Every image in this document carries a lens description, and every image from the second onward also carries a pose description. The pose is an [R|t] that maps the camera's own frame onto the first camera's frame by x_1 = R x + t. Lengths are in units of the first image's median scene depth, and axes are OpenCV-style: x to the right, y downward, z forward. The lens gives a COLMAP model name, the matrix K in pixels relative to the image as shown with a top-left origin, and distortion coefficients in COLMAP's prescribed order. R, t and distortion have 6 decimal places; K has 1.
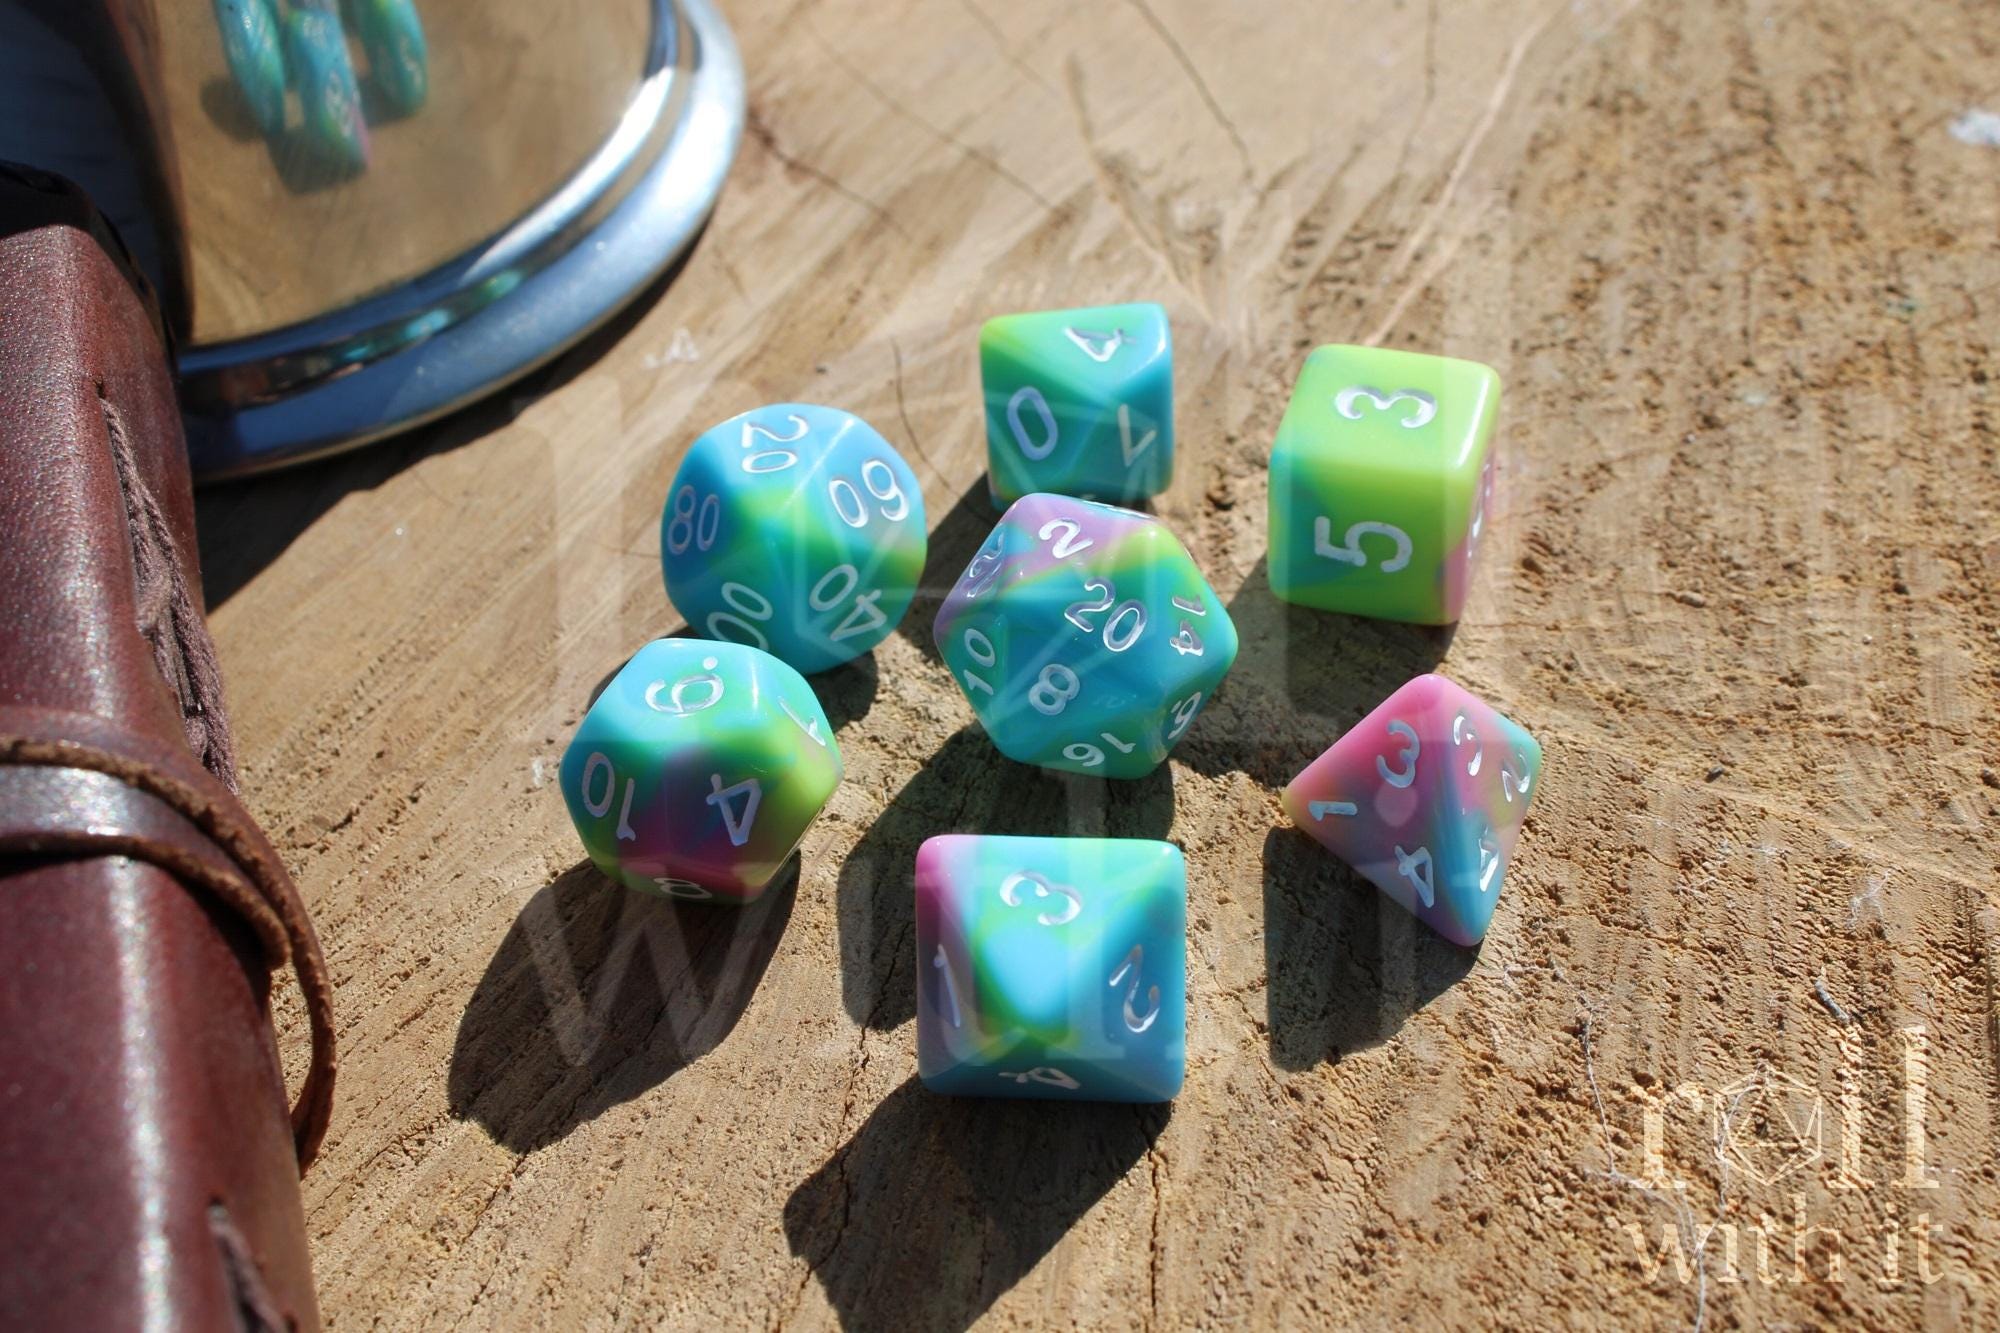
lens RADIAL K [[2923.7, 0, 1065.8], [0, 2923.7, 668.3], [0, 0, 1]] dist [-0.036171, -0.024392]
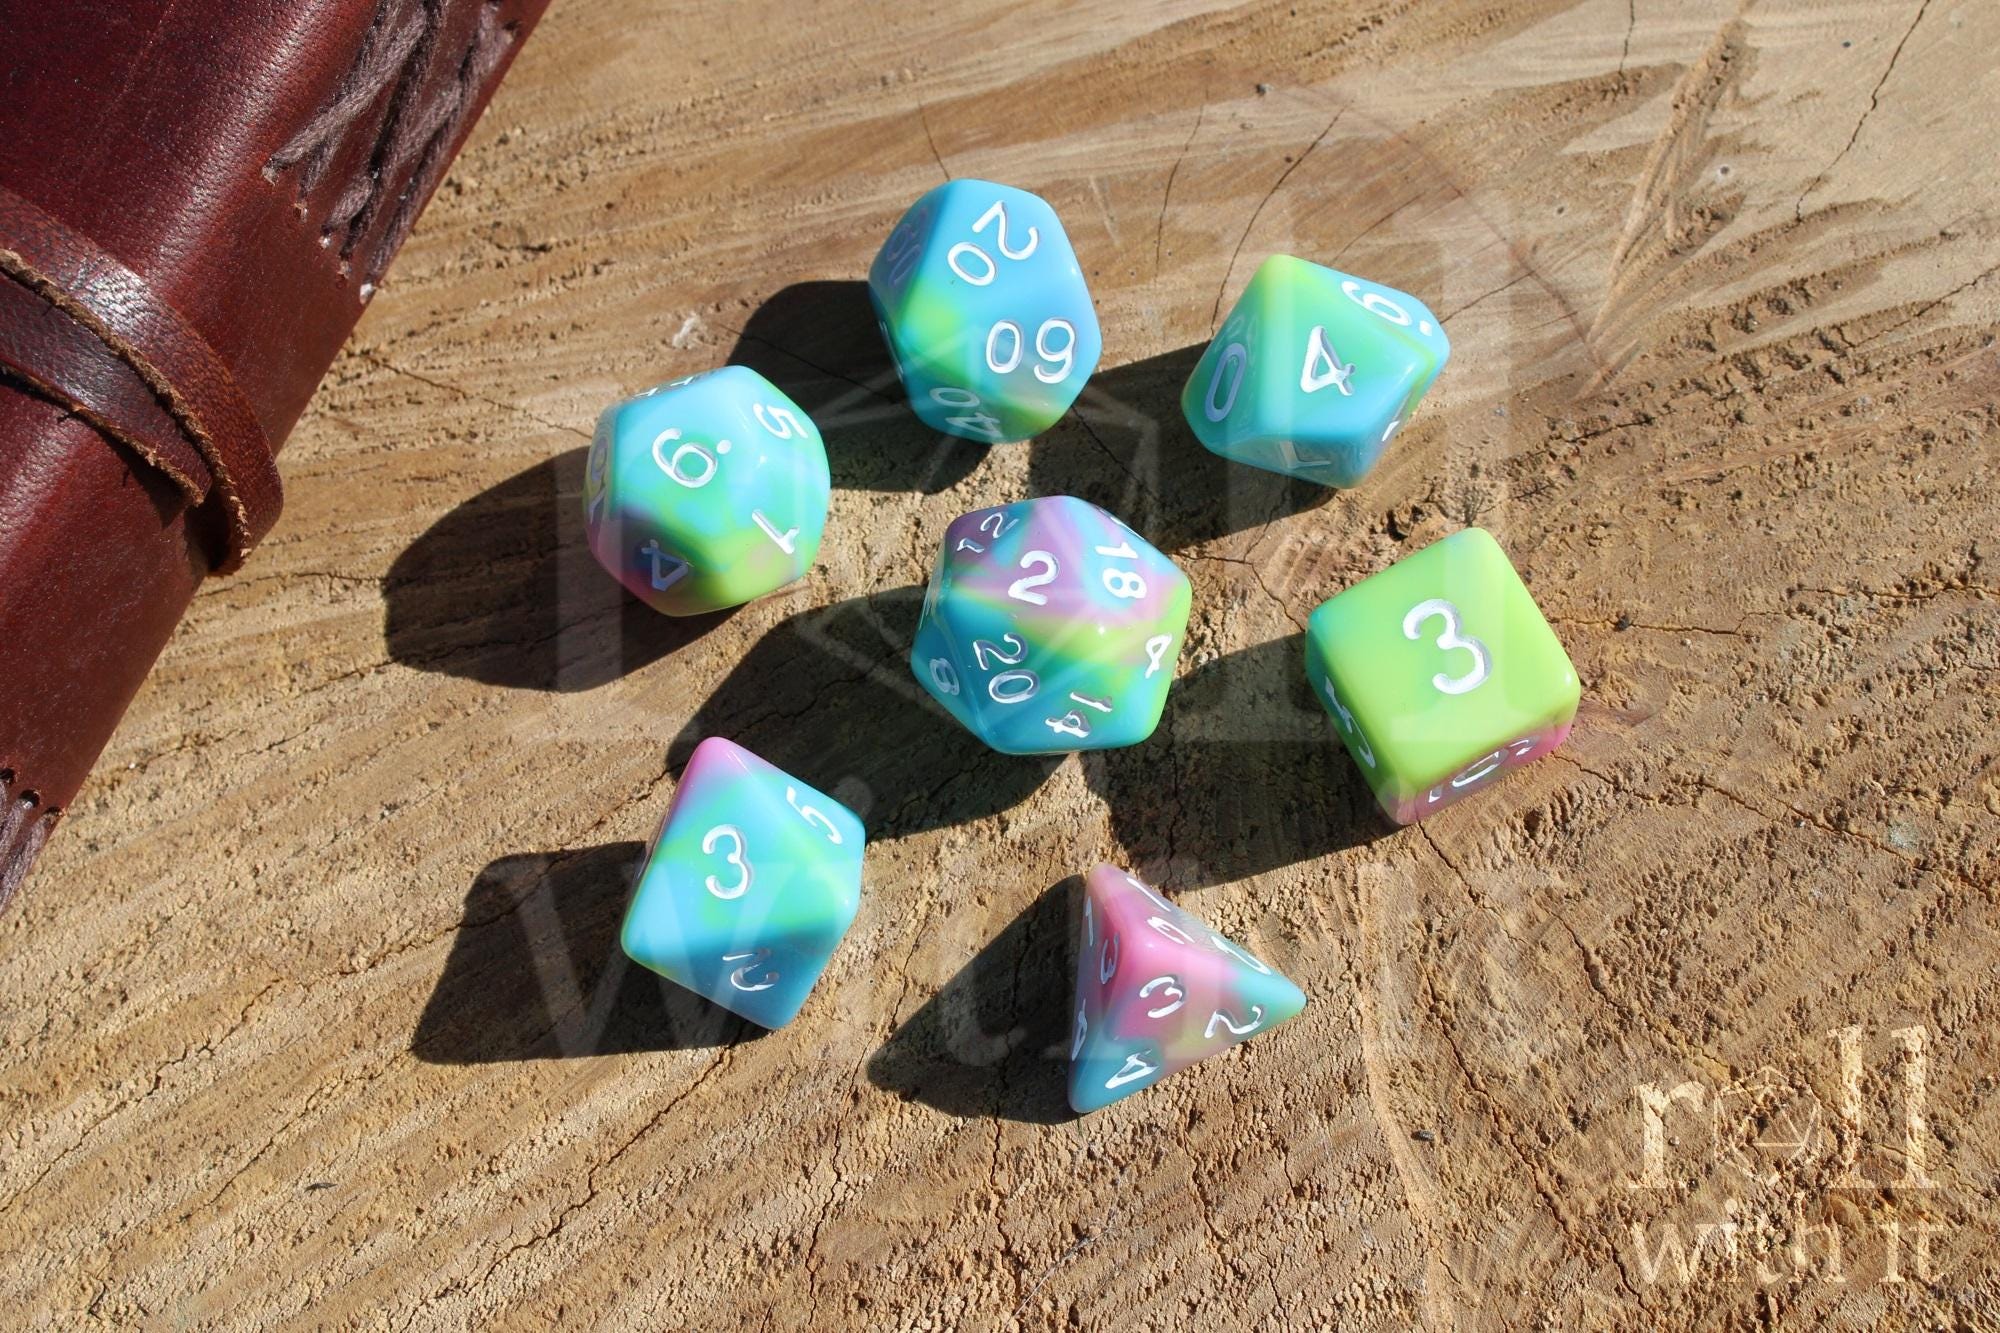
lens RADIAL K [[3649.1, 0, 1059.1], [0, 3649.1, 669.7], [0, 0, 1]] dist [-0.013095, -0.007618]
pose [[0.702490, 0.684929, -0.193342, 0.282892], [-0.477268, 0.654902, 0.585934, -0.799571], [0.527943, -0.319337, 0.786957, -0.019204]]
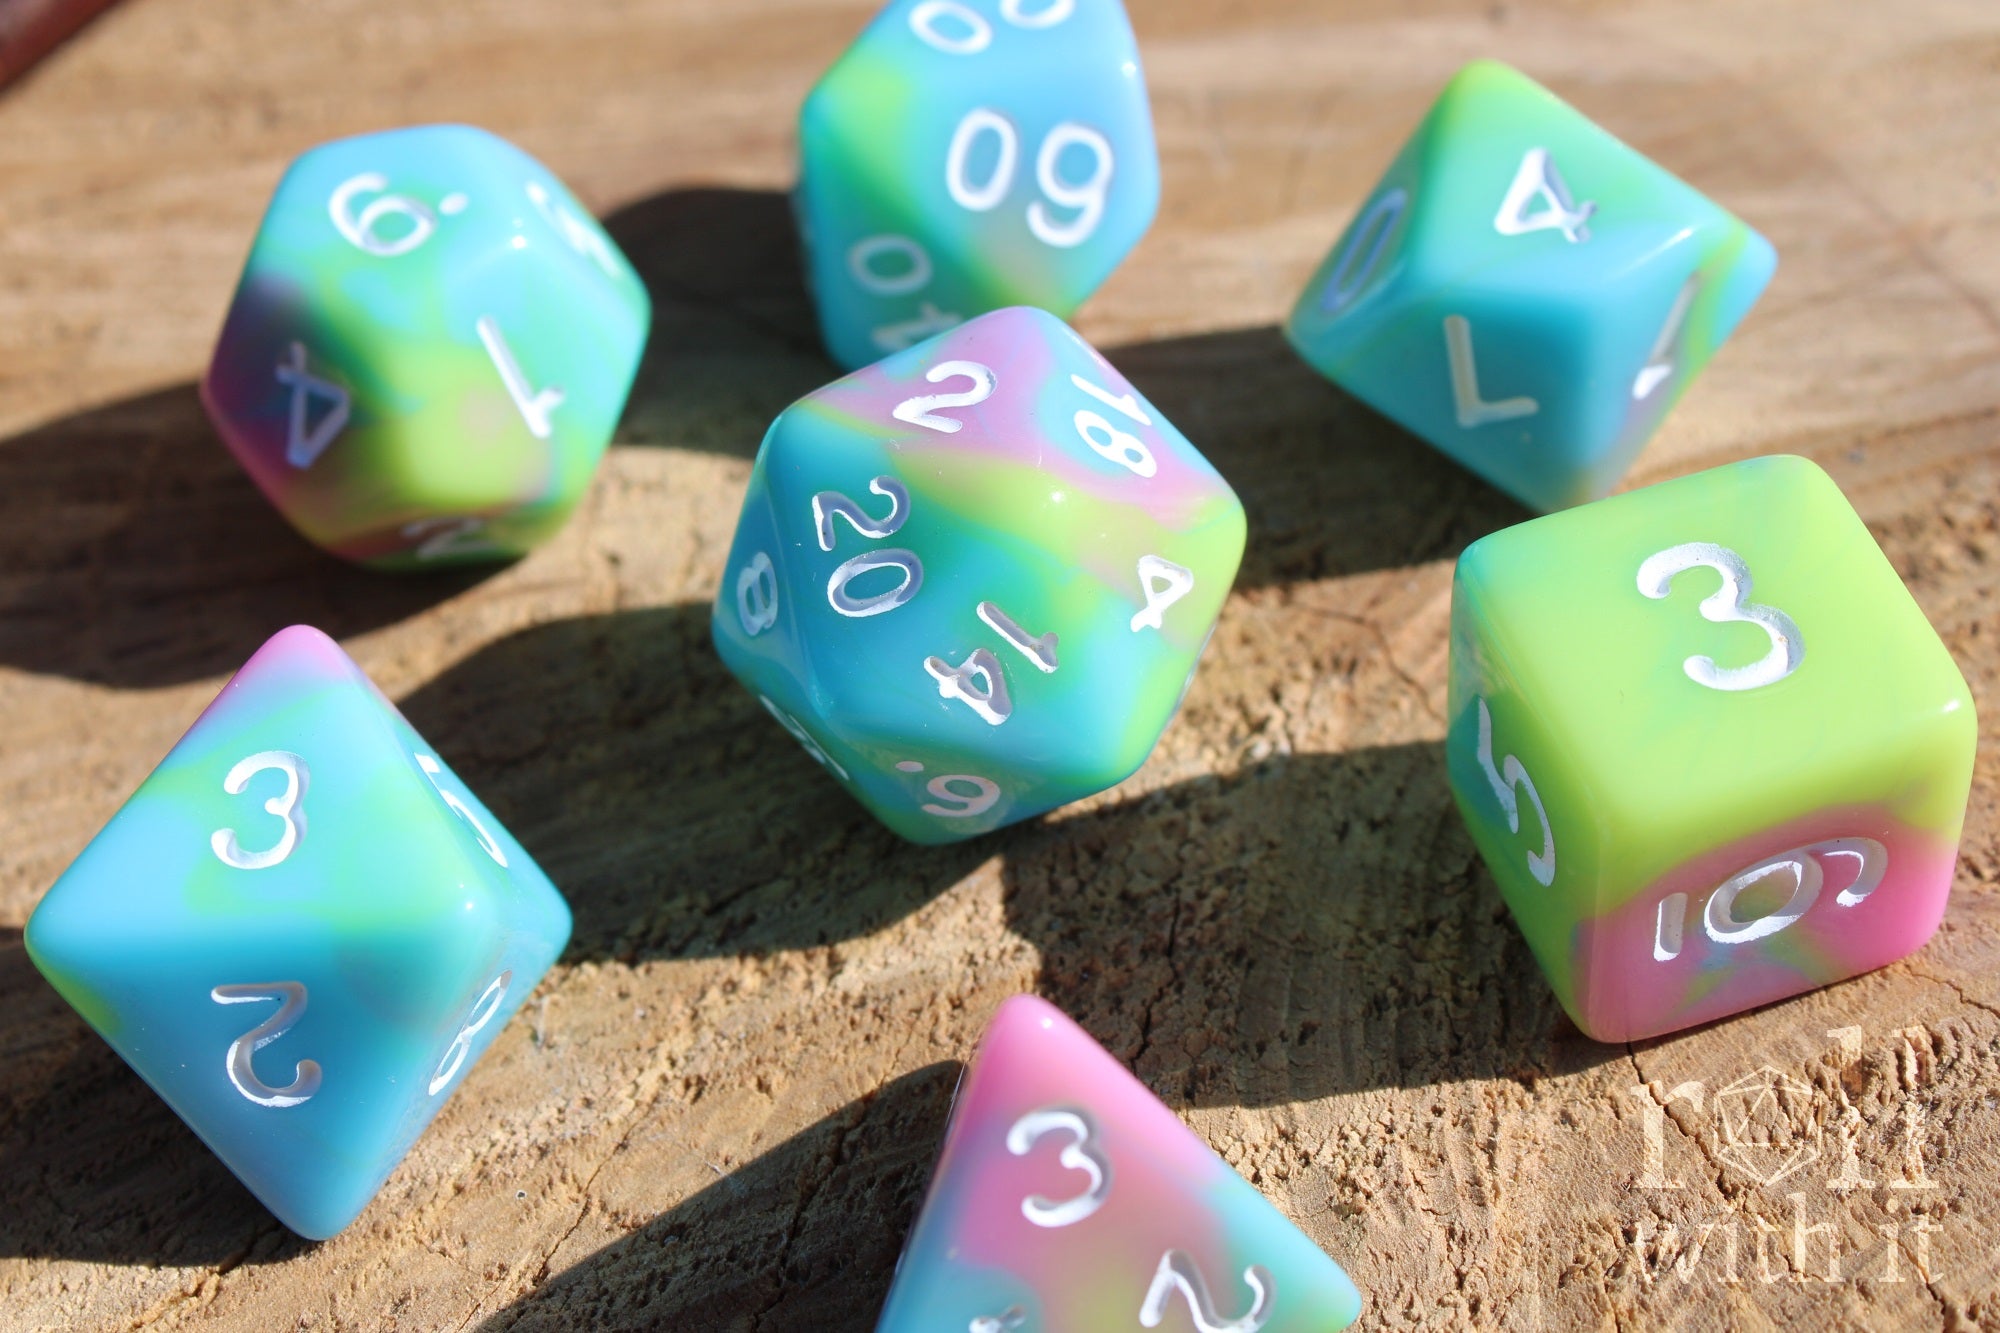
lens RADIAL K [[4017.0, 0, 988.0], [0, 4017.0, 660.9], [0, 0, 1]] dist [-0.015348, 0.114335]
pose [[0.566587, 0.630511, -0.530505, 0.443466], [-0.539780, 0.770446, 0.339191, -0.271652], [0.622589, 0.094175, 0.776862, 0.435343]]
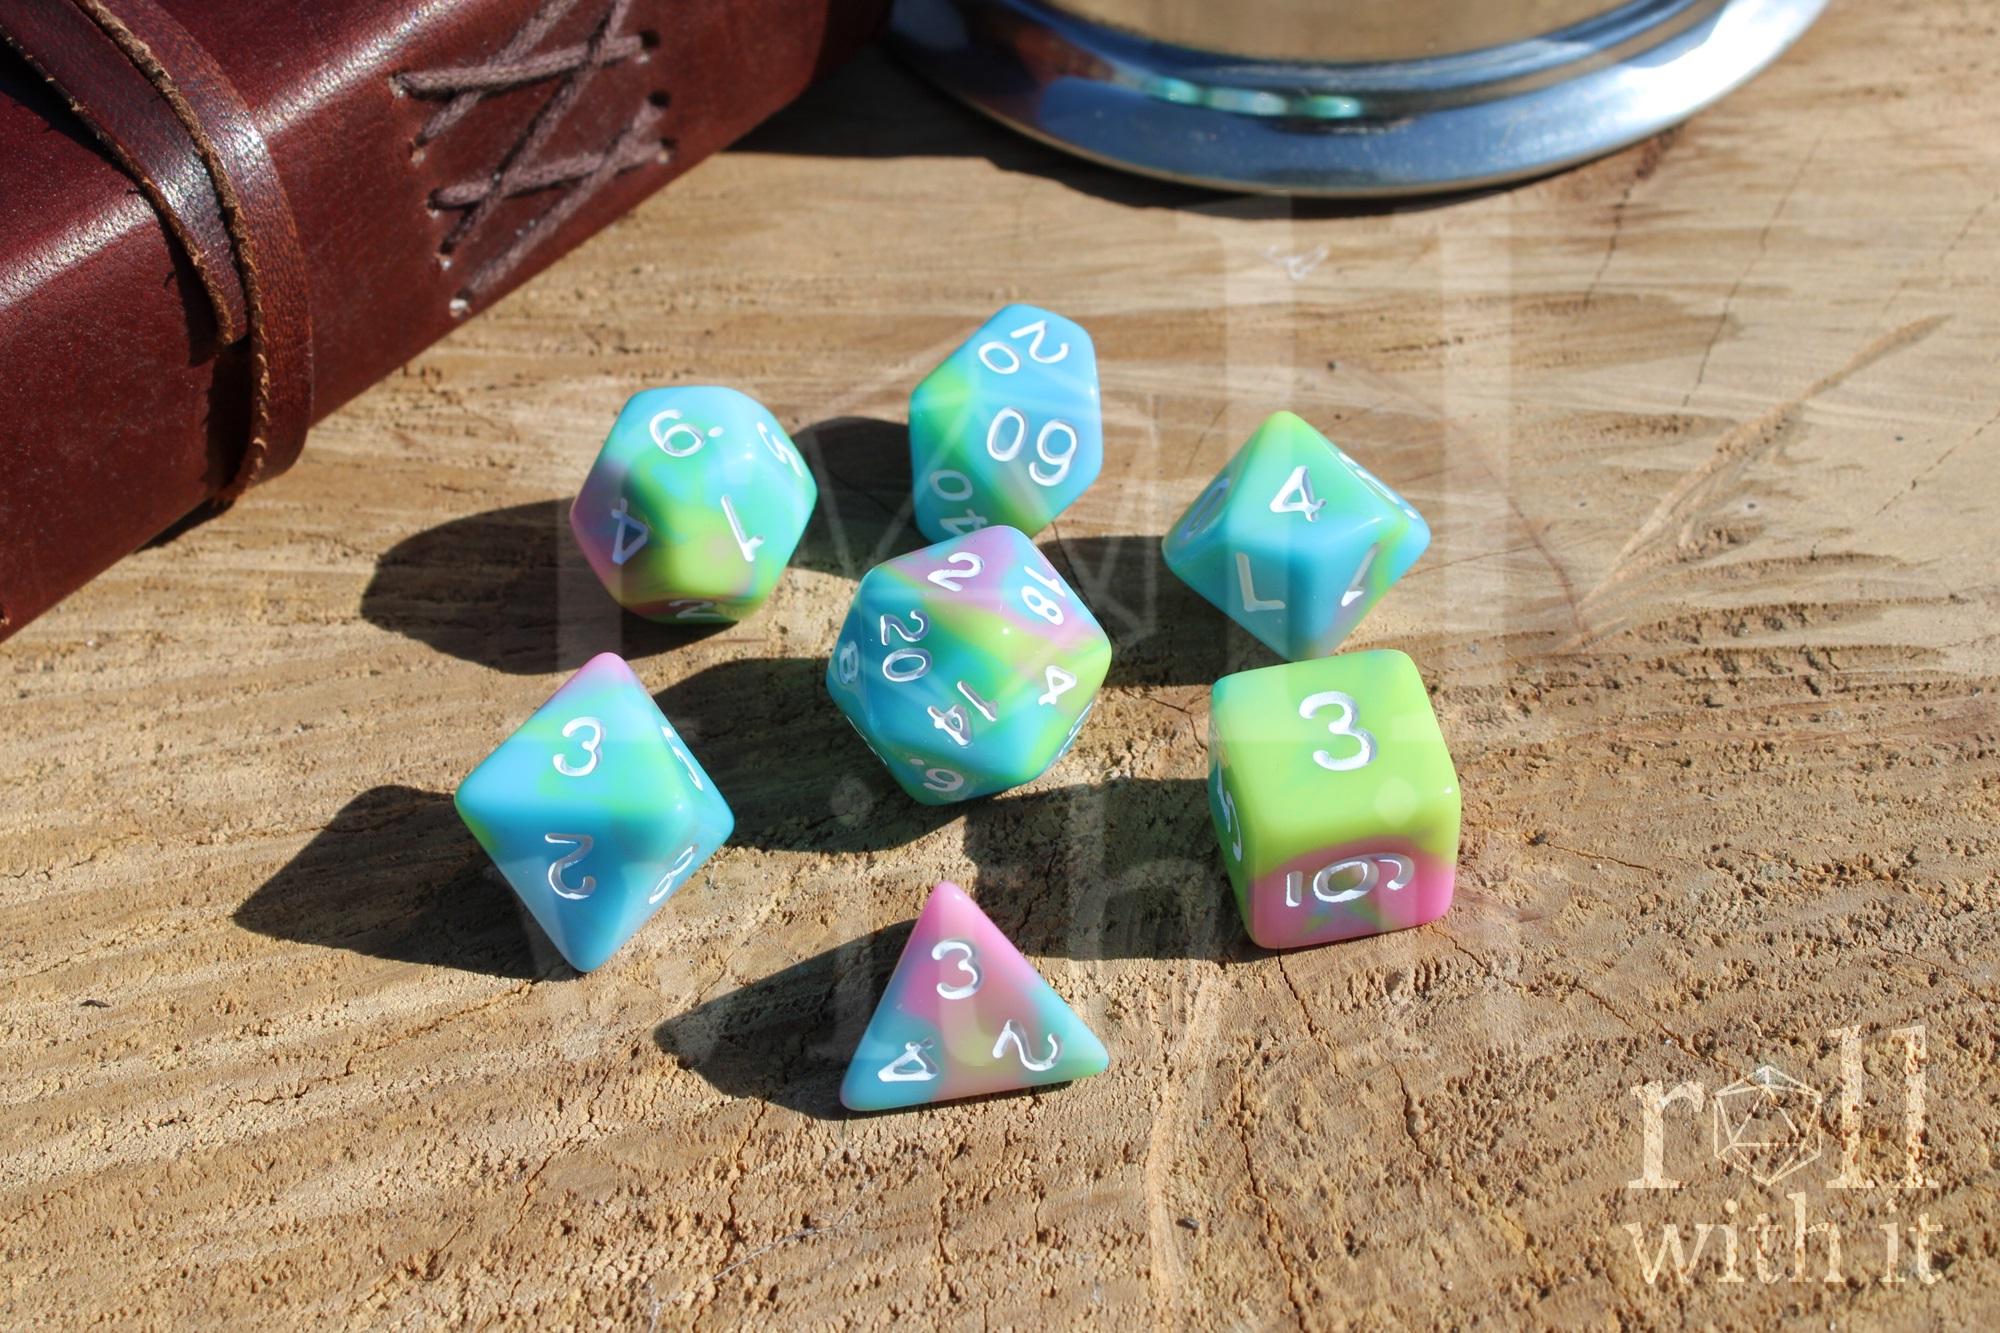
lens RADIAL K [[3703.7, 0, 997.4], [0, 3703.7, 663.4], [0, 0, 1]] dist [-0.011861, -0.046309]
pose [[0.462016, 0.687079, -0.560771, 0.787631], [-0.601369, 0.707443, 0.371323, -0.532863], [0.651841, 0.165673, 0.740037, 0.037076]]
